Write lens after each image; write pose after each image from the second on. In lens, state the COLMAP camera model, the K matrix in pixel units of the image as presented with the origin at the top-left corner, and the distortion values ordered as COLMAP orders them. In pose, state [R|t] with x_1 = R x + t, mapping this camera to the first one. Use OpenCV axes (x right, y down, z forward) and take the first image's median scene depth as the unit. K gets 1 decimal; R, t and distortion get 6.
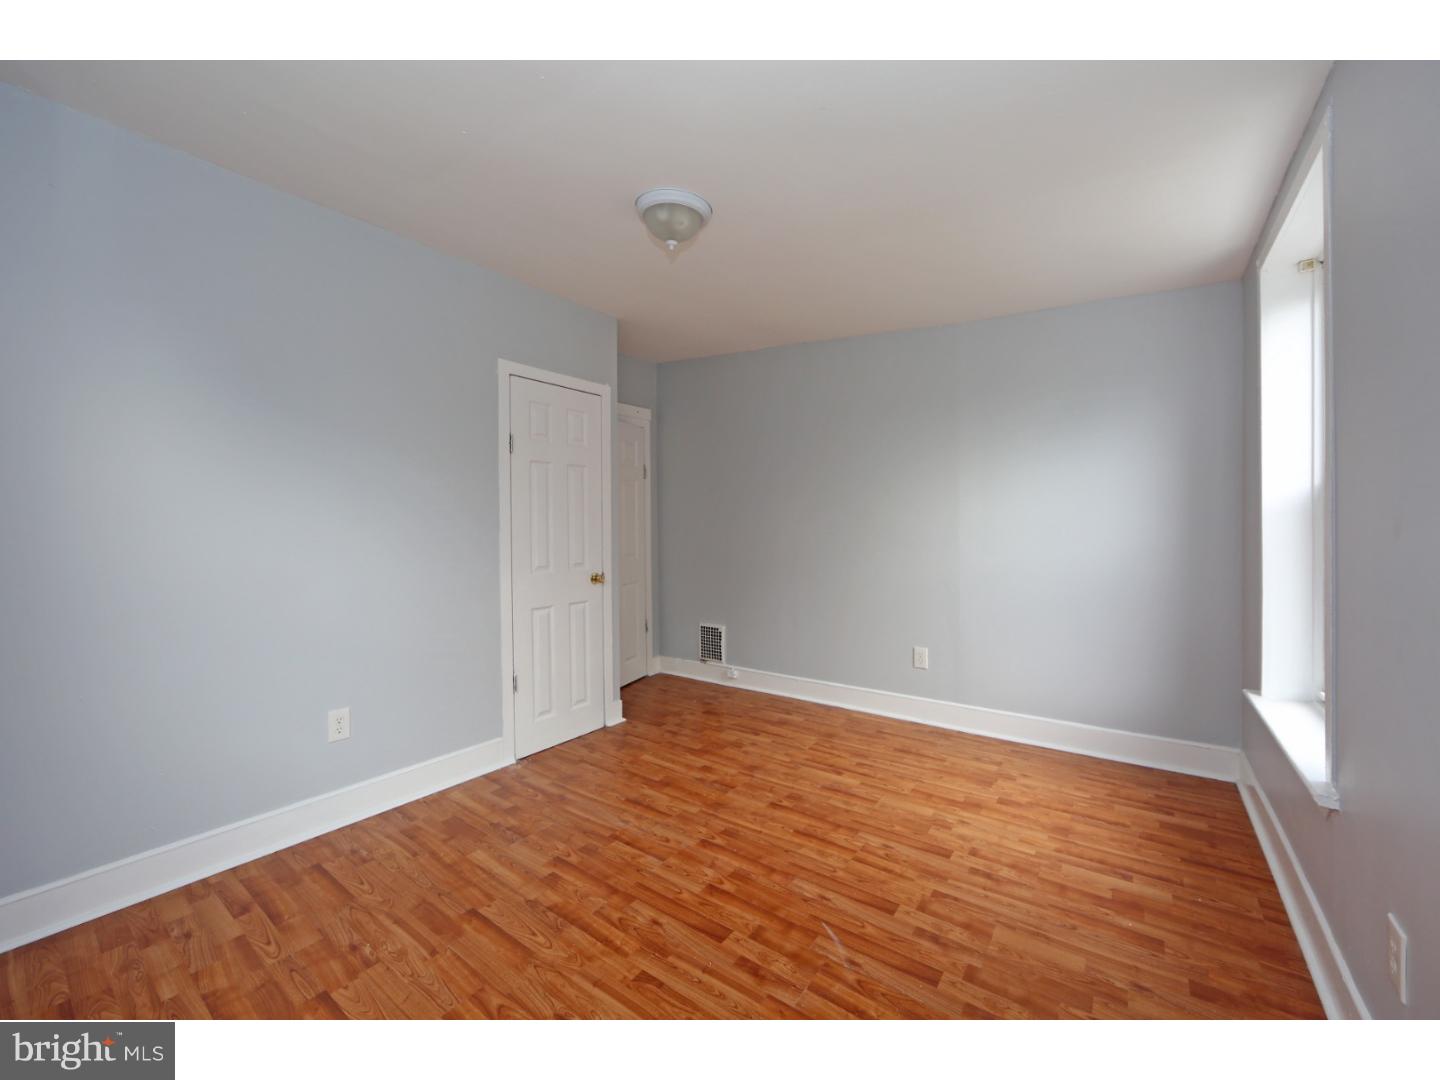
lens RADIAL K [[569.0, 0, 714.5], [0, 569.0, 536.6], [0, 0, 1]] dist [-0.012276, 0.002474]
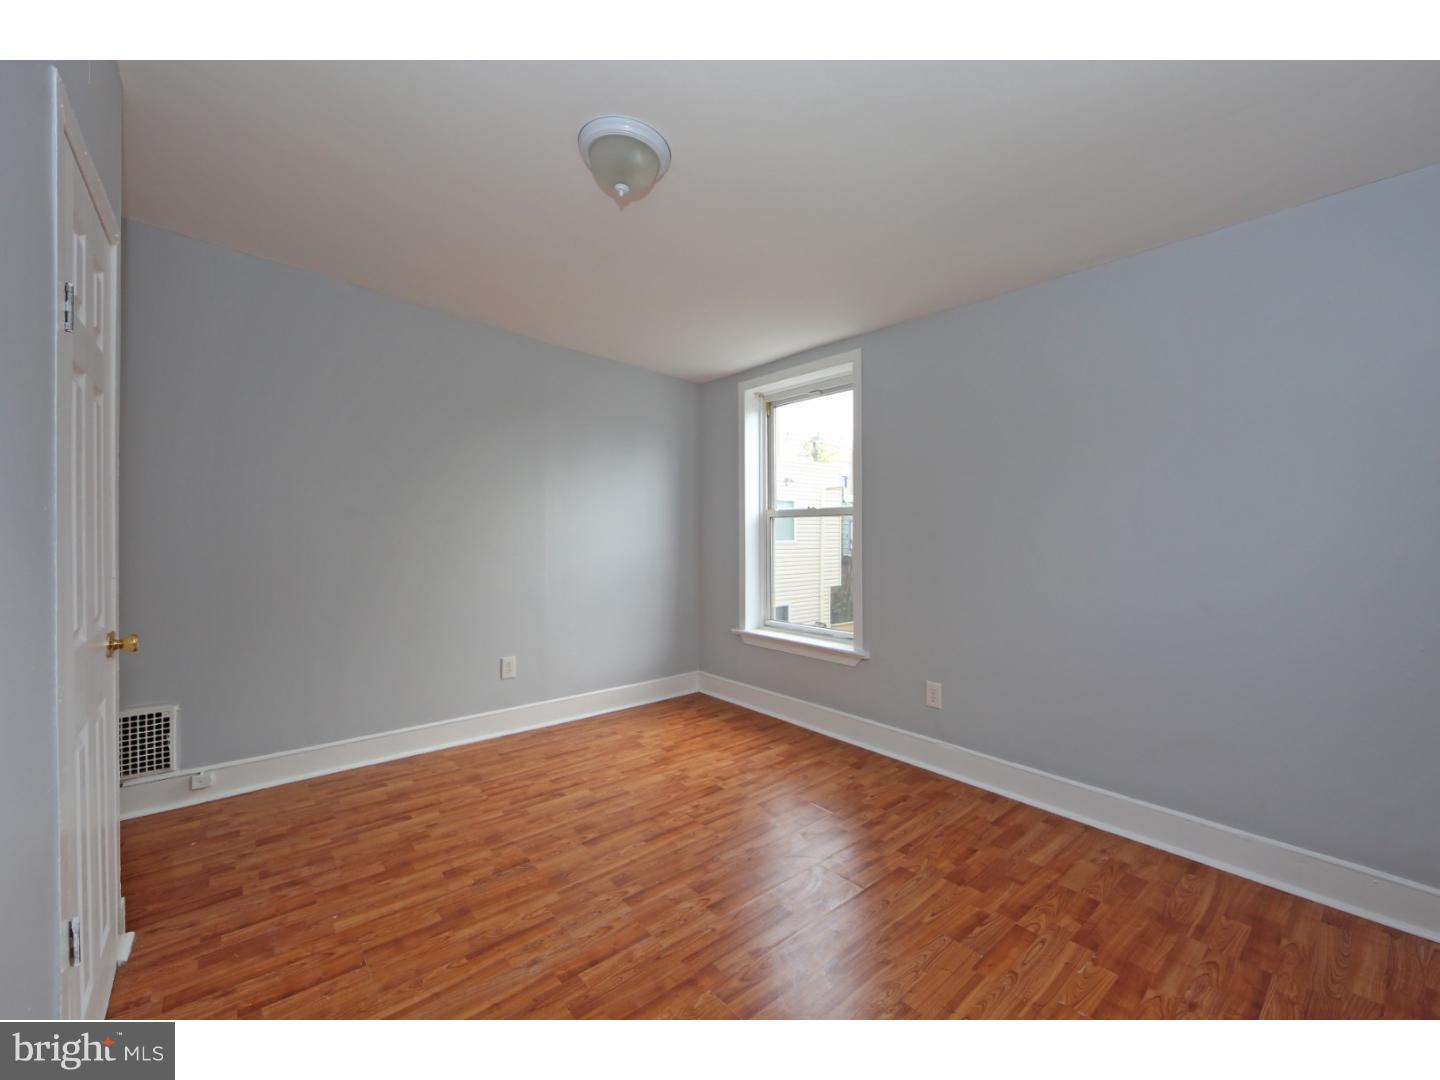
lens RADIAL K [[584.9, 0, 717.7], [0, 584.9, 534.6], [0, 0, 1]] dist [-0.014578, 0.003390]
pose [[0.225939, 0.004448, 0.974131, -0.817989], [0.014073, 0.999870, -0.007829, -0.003618], [-0.974040, 0.015478, 0.225847, 0.642072]]
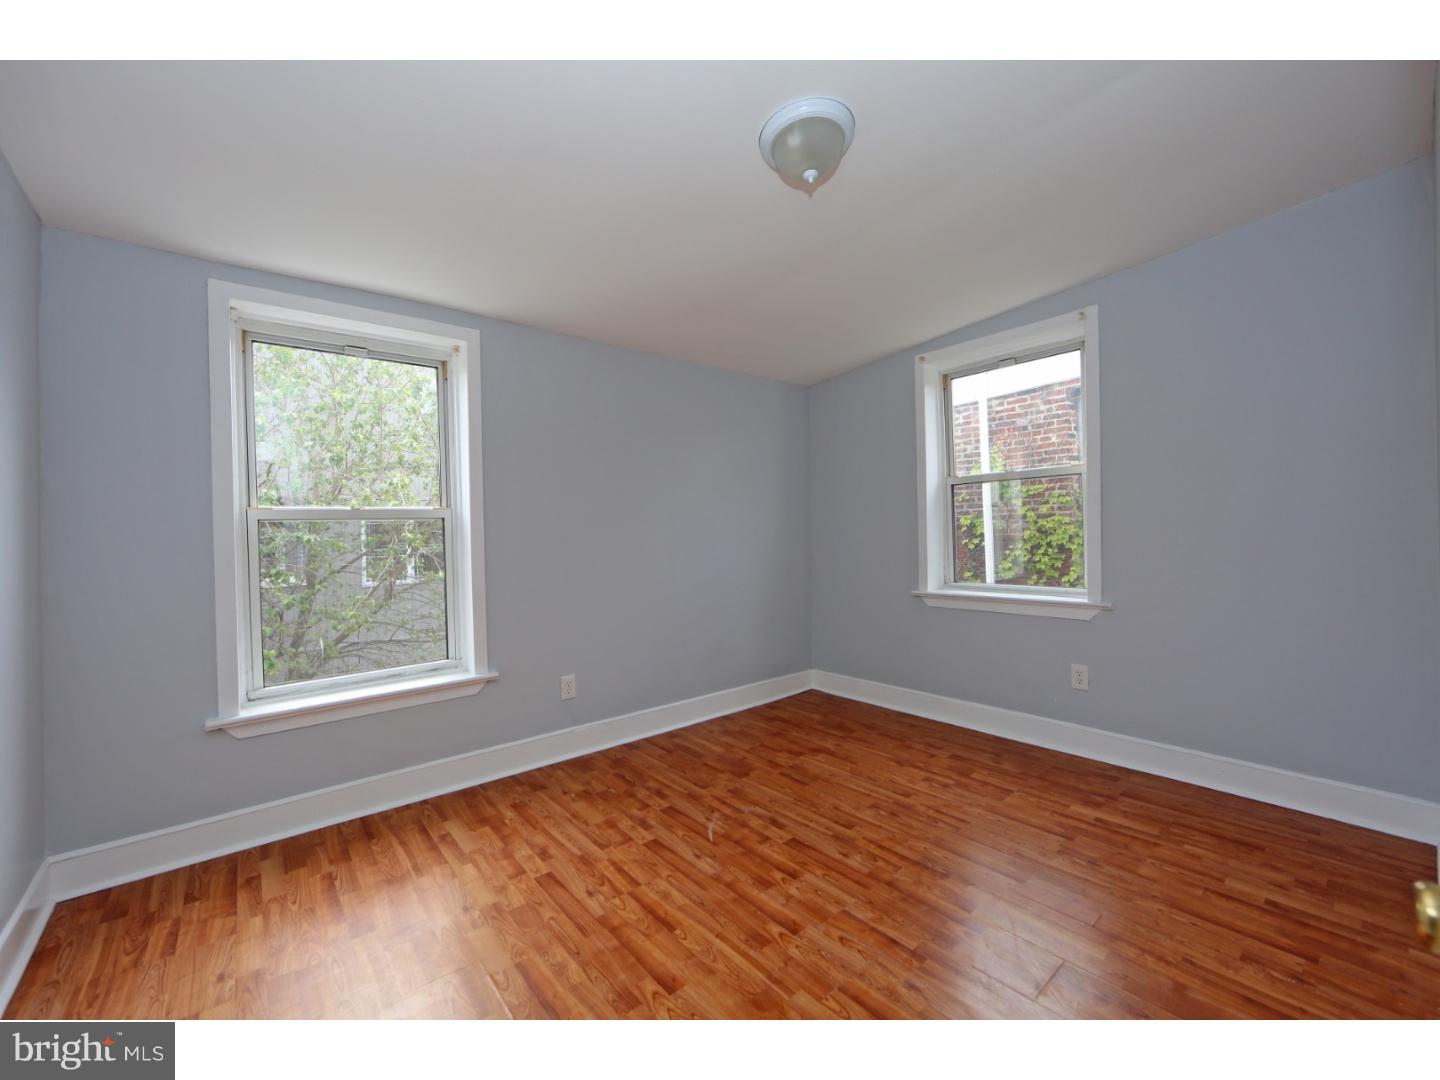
lens RADIAL K [[569.0, 0, 714.5], [0, 569.0, 536.6], [0, 0, 1]] dist [-0.012276, 0.002474]
pose [[-0.969833, 0.030533, 0.241849, -0.114133], [0.036449, 0.999135, 0.020025, -0.027206], [-0.241028, 0.028236, -0.970107, 1.718143]]
